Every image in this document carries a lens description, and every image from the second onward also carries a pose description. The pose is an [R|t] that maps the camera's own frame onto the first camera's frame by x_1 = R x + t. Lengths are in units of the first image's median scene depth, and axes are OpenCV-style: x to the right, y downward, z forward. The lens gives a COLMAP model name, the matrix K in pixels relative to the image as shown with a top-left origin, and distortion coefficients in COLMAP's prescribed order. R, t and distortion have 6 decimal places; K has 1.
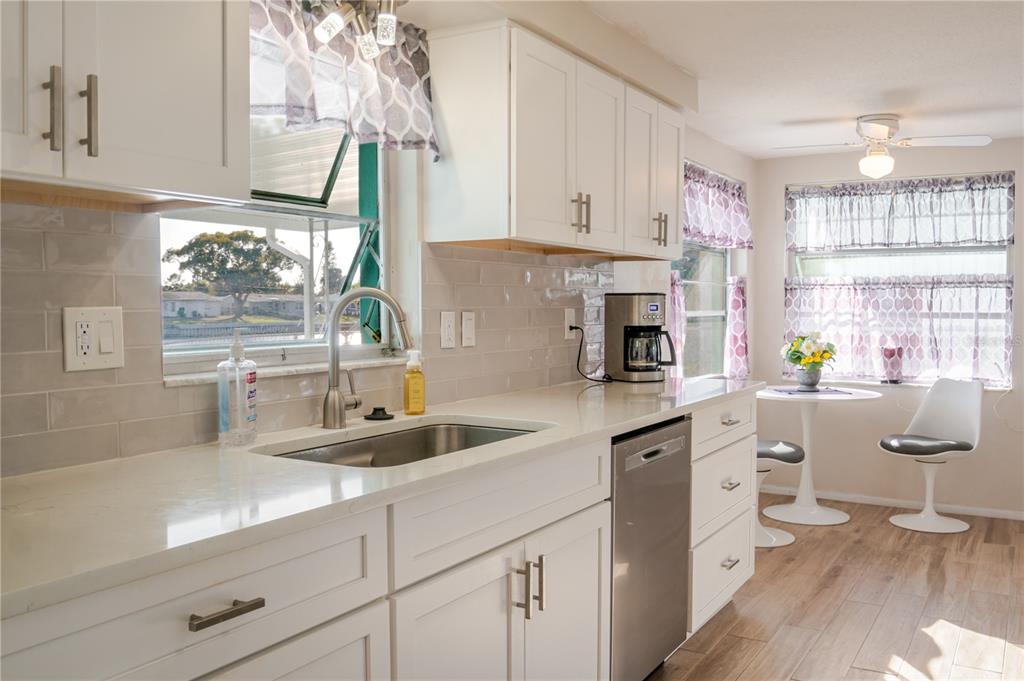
lens RADIAL K [[853.7, 0, 512.0], [0, 853.7, 340.5], [0, 0, 1]] dist [-0.027394, 0.000145]
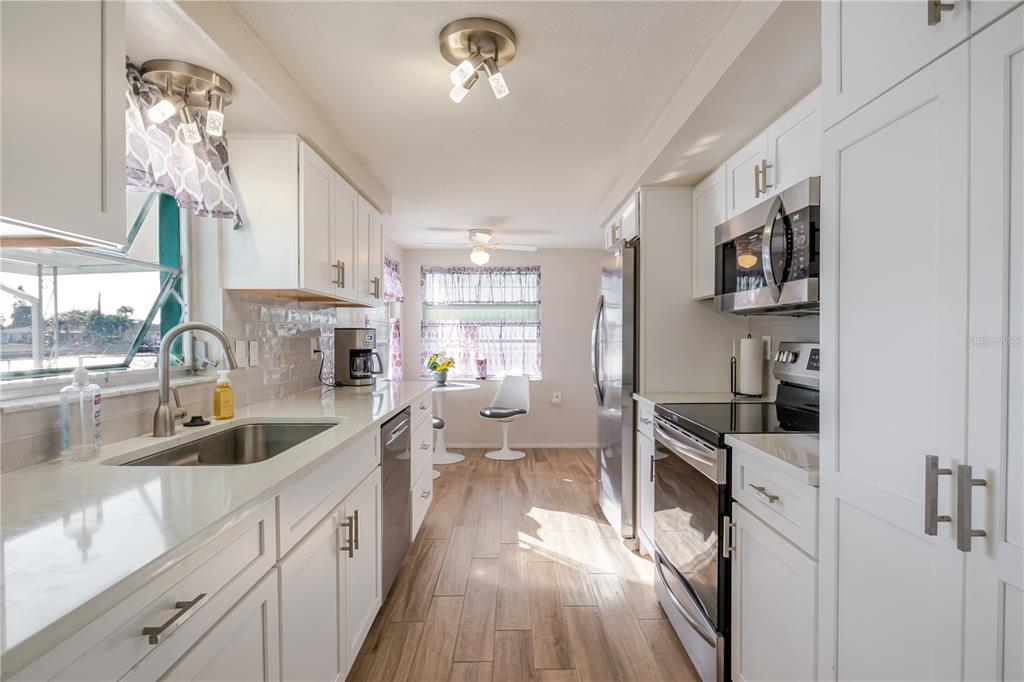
lens RADIAL K [[511.4, 0, 511.2], [0, 511.4, 343.7], [0, 0, 1]] dist [-0.002062, 0.000389]
pose [[0.853522, -0.008716, 0.520984, -0.098633], [0.022310, 0.999554, -0.019828, -0.002618], [-0.520579, 0.028547, 0.853336, 0.064303]]
